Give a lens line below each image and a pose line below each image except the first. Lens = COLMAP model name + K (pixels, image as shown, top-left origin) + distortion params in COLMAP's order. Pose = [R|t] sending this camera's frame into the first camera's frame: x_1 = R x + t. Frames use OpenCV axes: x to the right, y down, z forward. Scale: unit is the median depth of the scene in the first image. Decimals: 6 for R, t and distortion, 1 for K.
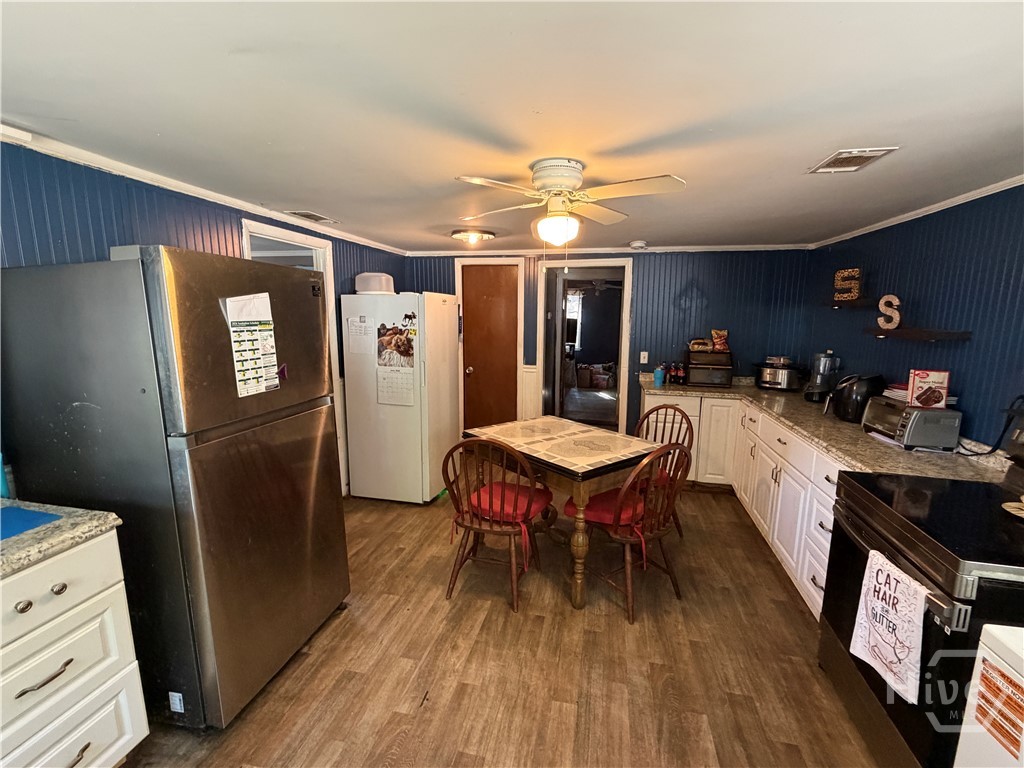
lens RADIAL K [[454.8, 0, 512.0], [0, 454.8, 384.0], [0, 0, 1]] dist [-0.002528, -0.000136]
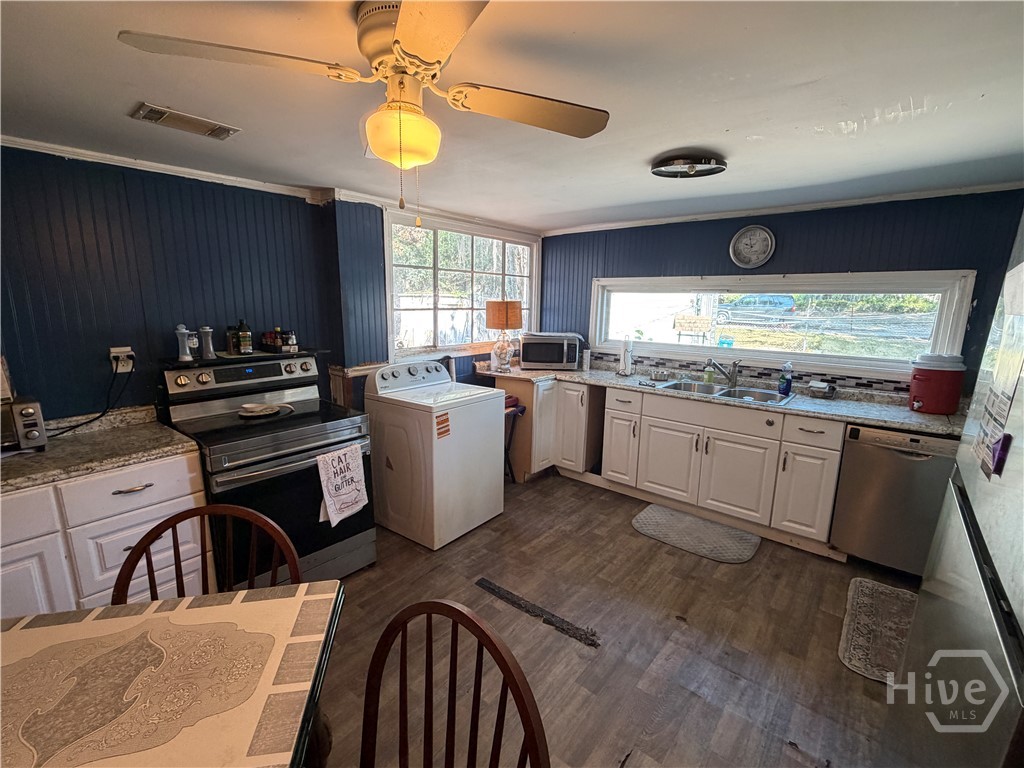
lens RADIAL K [[454.8, 0, 512.0], [0, 454.8, 384.0], [0, 0, 1]] dist [-0.002528, -0.000136]
pose [[-0.884817, -0.104631, 0.454039, -0.230405], [0.055402, 0.943921, 0.325489, -0.174950], [-0.462634, 0.313153, -0.829401, 1.139308]]
